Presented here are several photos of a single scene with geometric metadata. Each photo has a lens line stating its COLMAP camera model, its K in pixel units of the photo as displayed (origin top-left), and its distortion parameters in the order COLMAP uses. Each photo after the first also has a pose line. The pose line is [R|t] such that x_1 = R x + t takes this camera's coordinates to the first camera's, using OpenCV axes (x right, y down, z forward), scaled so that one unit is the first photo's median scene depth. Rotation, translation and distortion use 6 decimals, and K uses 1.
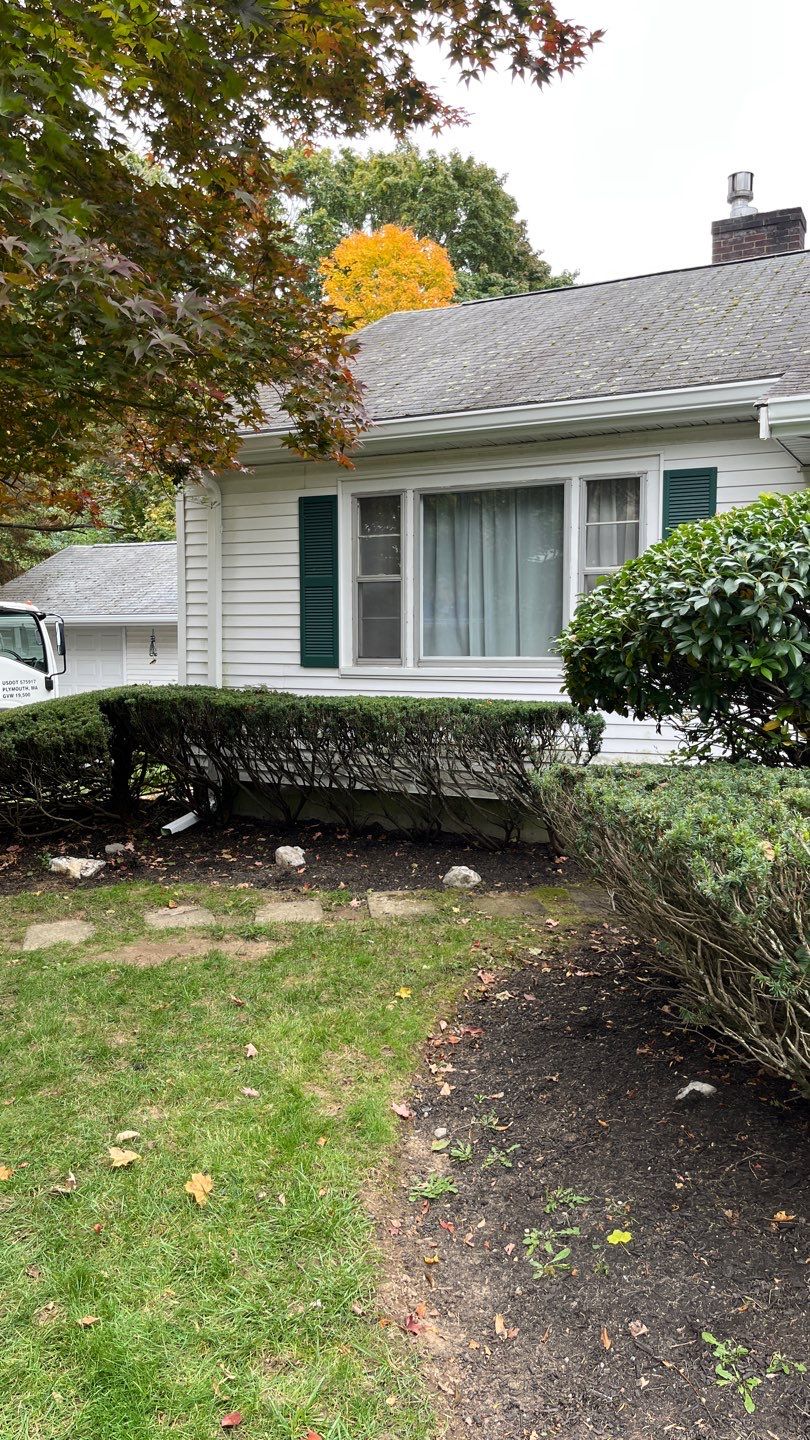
lens RADIAL K [[1115.8, 0, 399.2], [0, 1115.8, 740.1], [0, 0, 1]] dist [0.036036, -0.104140]
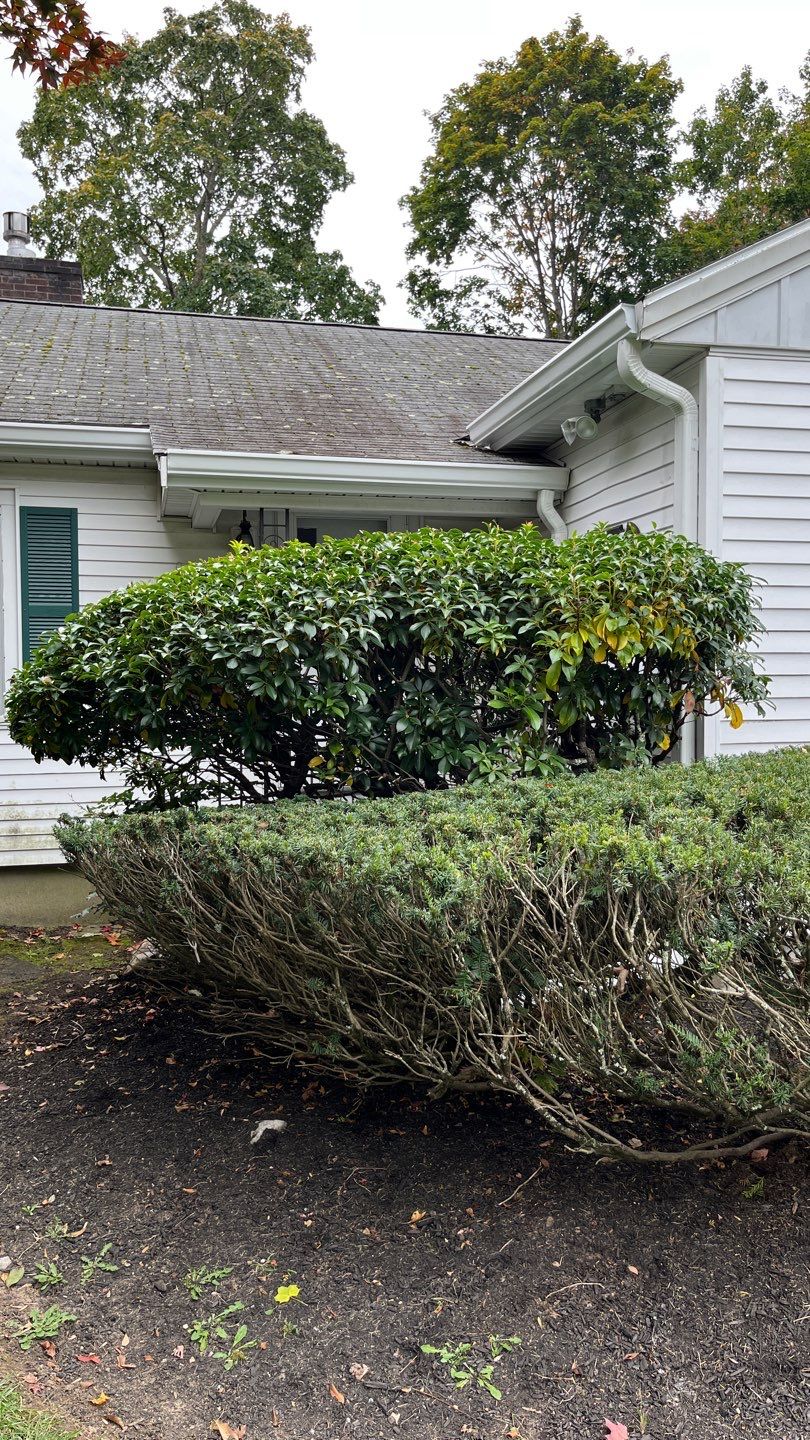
lens RADIAL K [[1115.8, 0, 399.2], [0, 1115.8, 740.1], [0, 0, 1]] dist [0.036036, -0.104140]
pose [[0.731740, -0.035372, 0.680666, -0.323265], [0.063323, 0.997861, -0.016220, -0.011346], [-0.678636, 0.054971, 0.732414, 0.168588]]
